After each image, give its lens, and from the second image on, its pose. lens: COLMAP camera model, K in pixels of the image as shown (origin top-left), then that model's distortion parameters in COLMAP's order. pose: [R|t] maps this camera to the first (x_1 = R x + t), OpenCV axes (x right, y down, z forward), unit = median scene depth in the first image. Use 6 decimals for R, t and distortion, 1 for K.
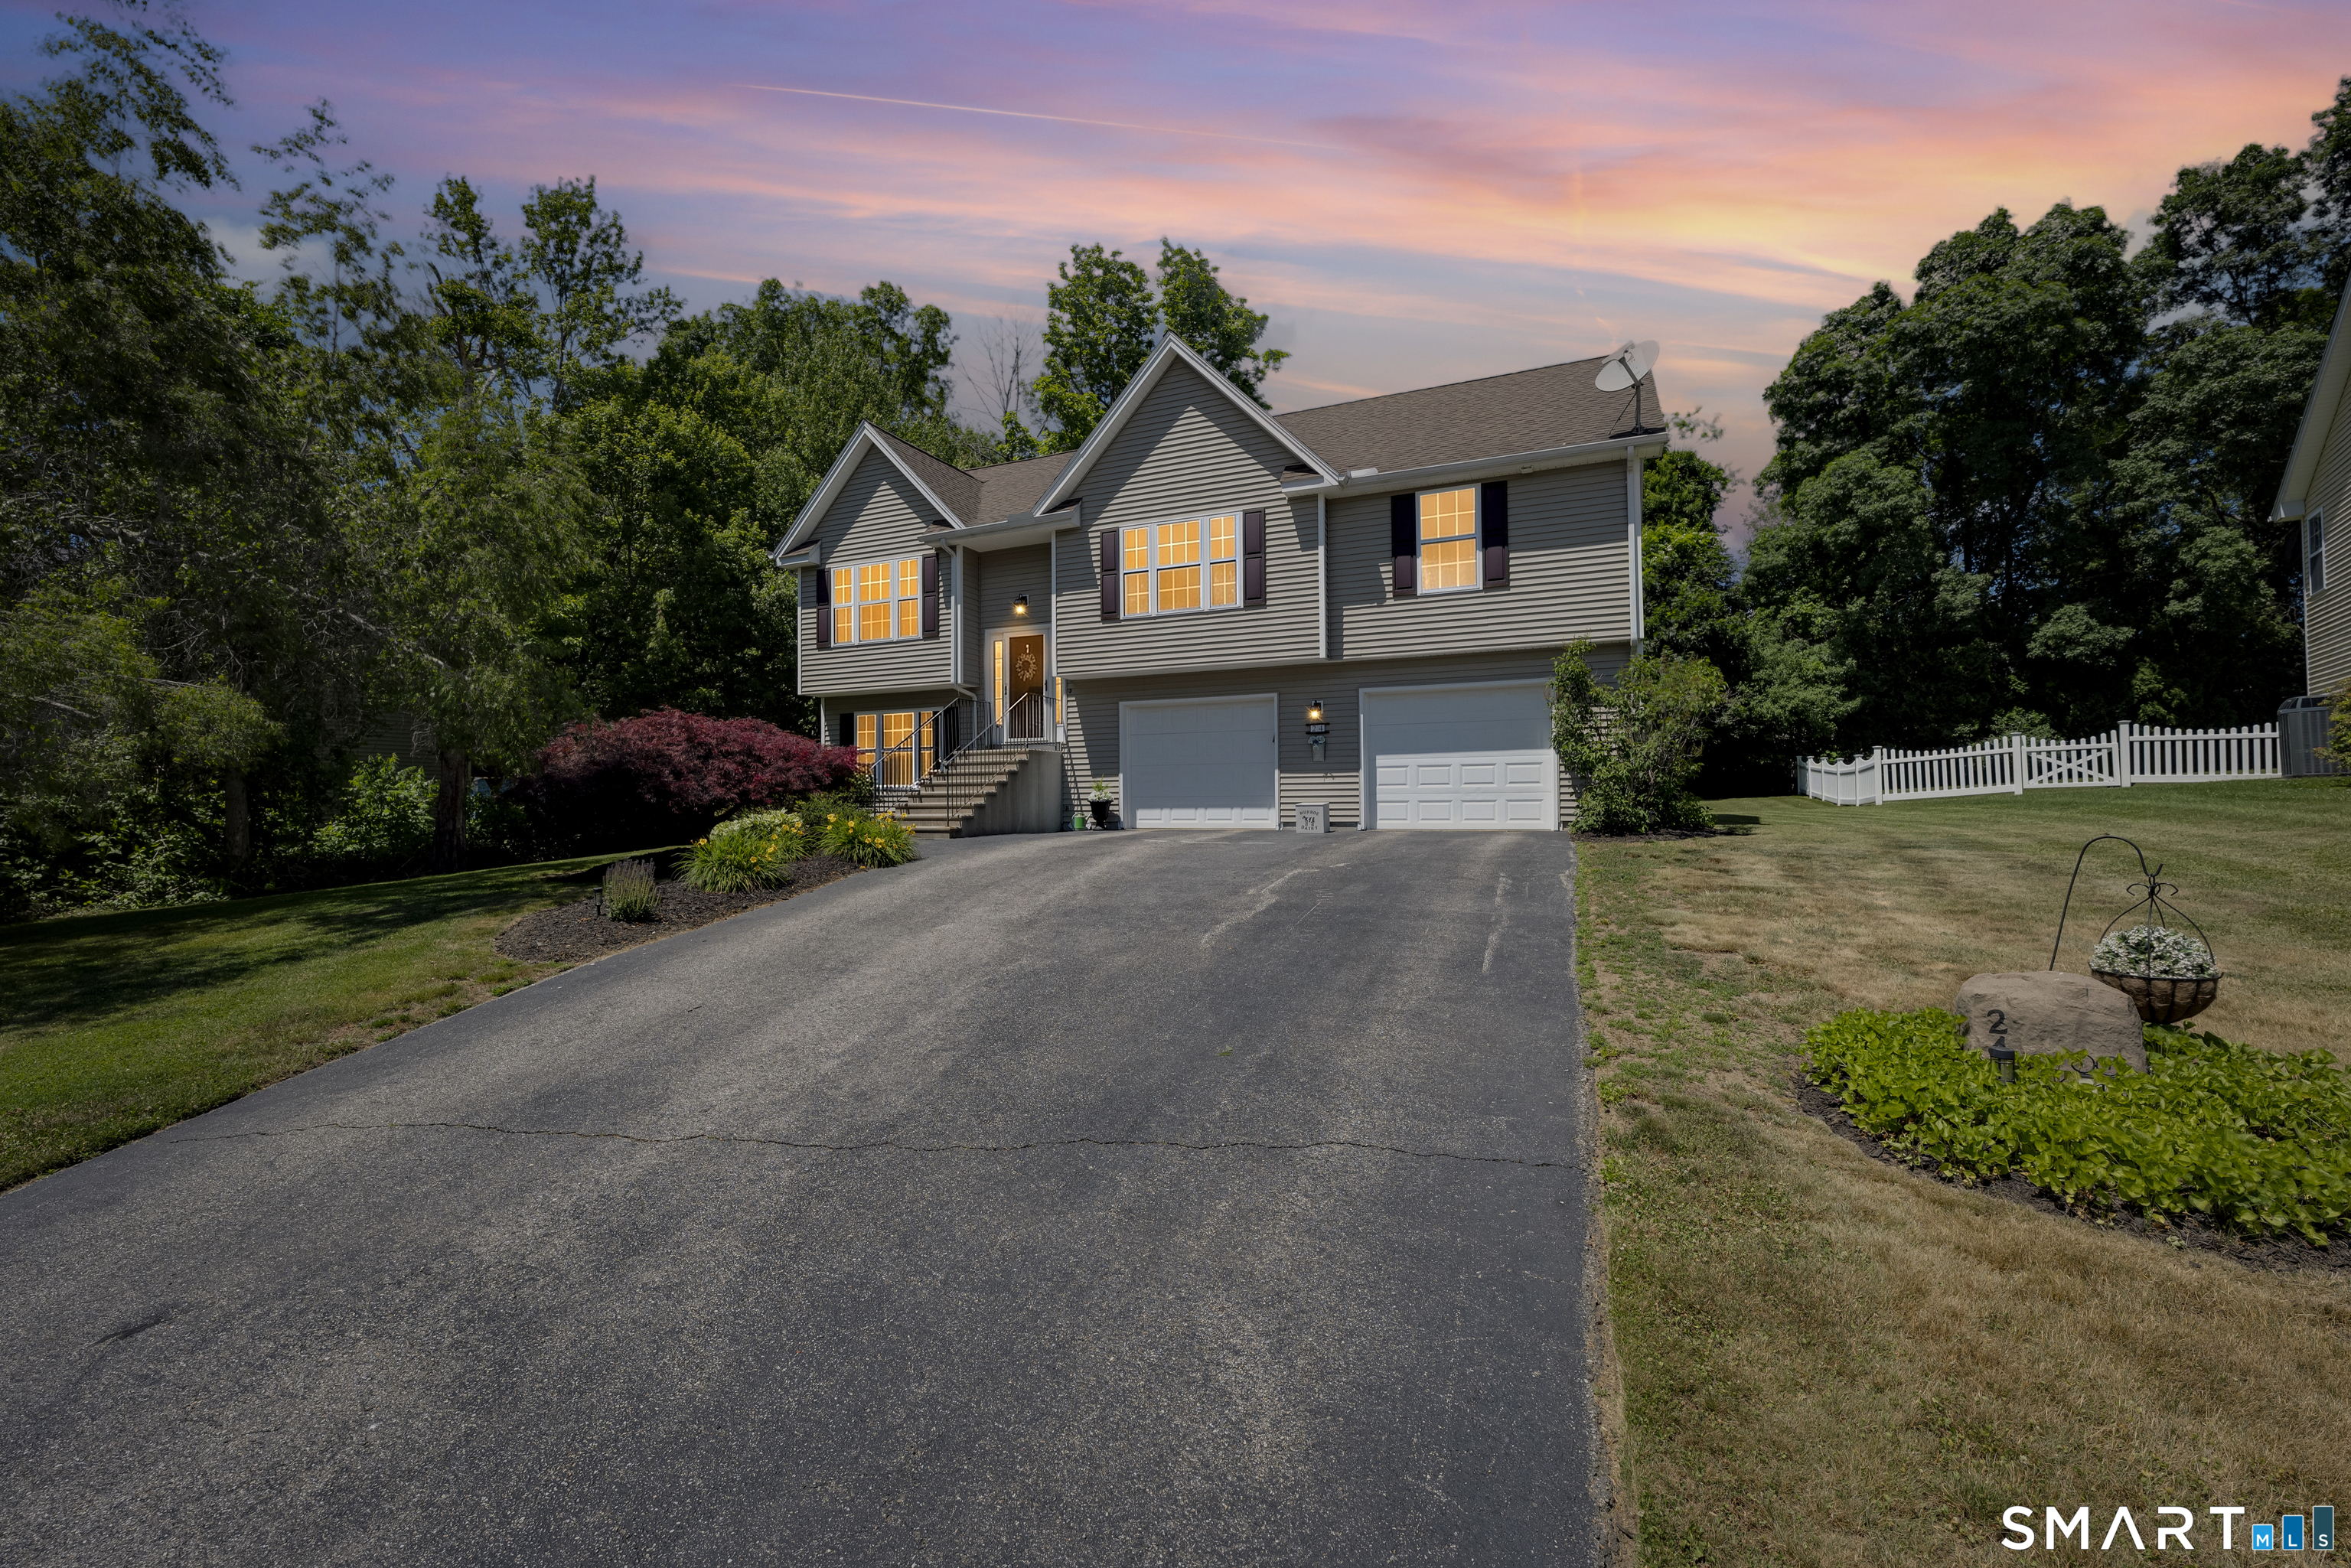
lens RADIAL K [[928.7, 0, 1166.2], [0, 928.7, 786.1], [0, 0, 1]] dist [-0.002221, -0.000578]
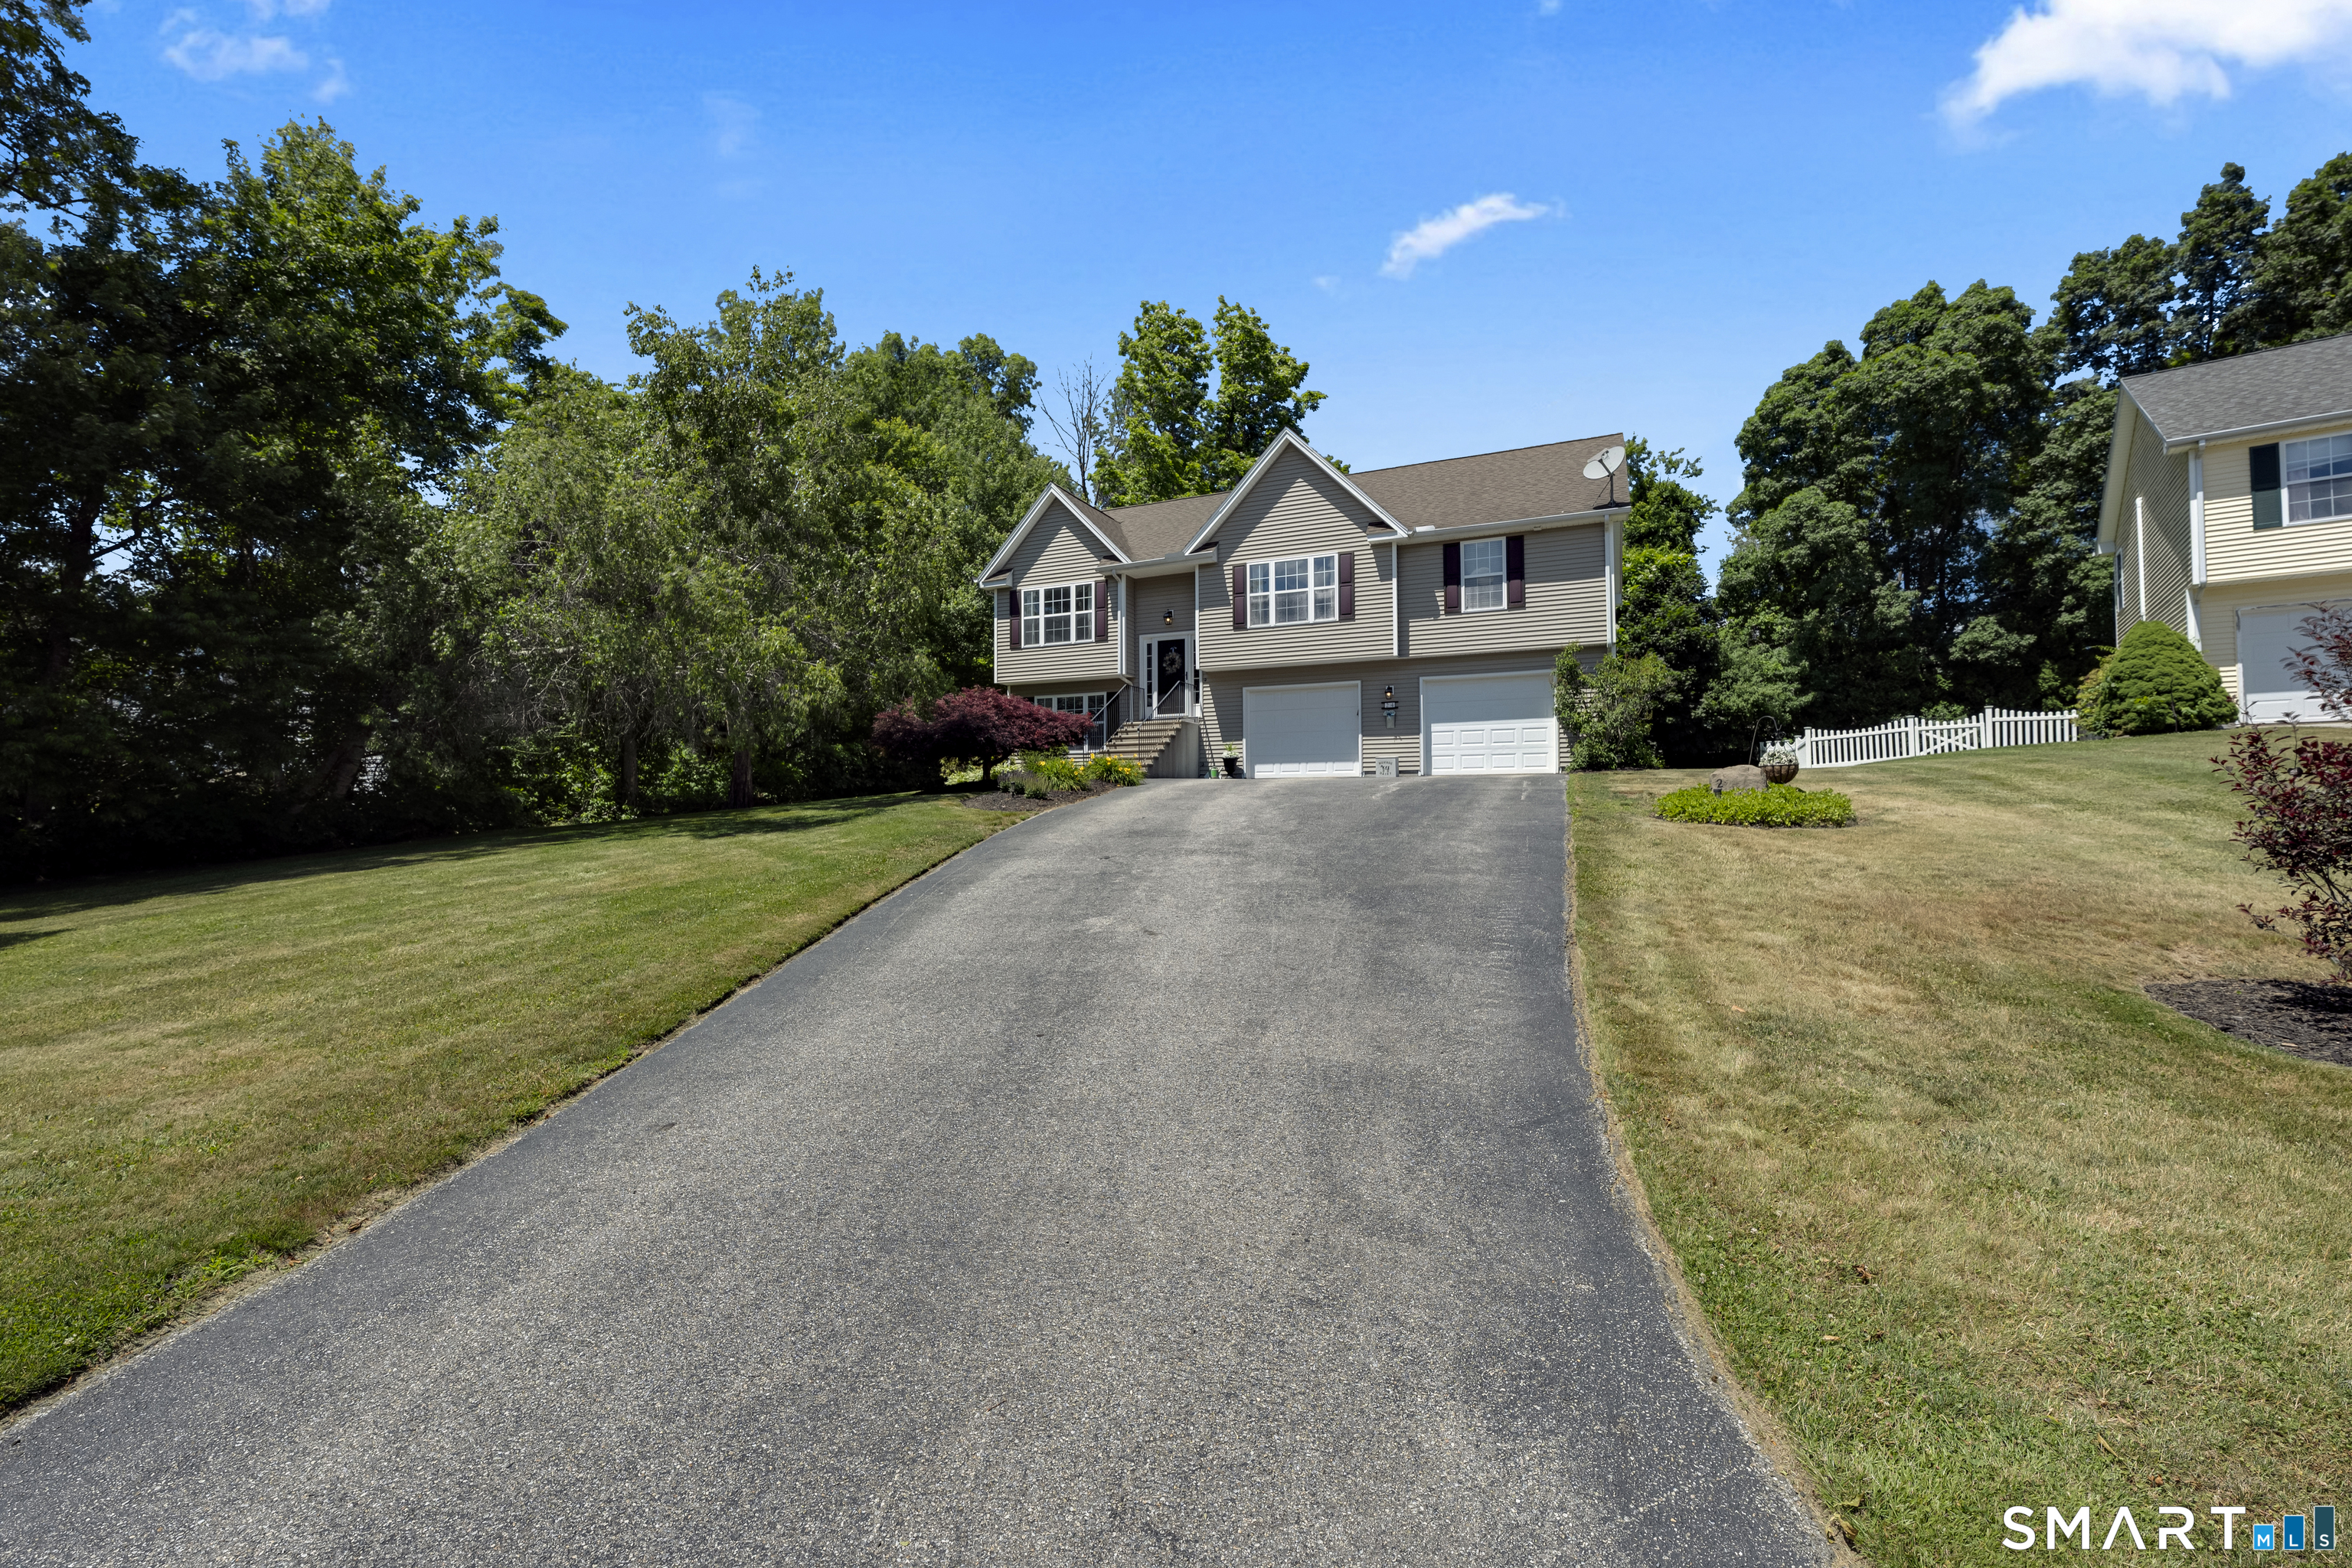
lens RADIAL K [[902.0, 0, 1176.0], [0, 902.0, 784.0], [0, 0, 1]] dist [-0.000112, 0.000051]
pose [[0.999990, 0.003113, -0.003259, -0.077998], [-0.003121, 0.999992, -0.002350, 0.030752], [0.003252, 0.002360, 0.999992, -0.188187]]
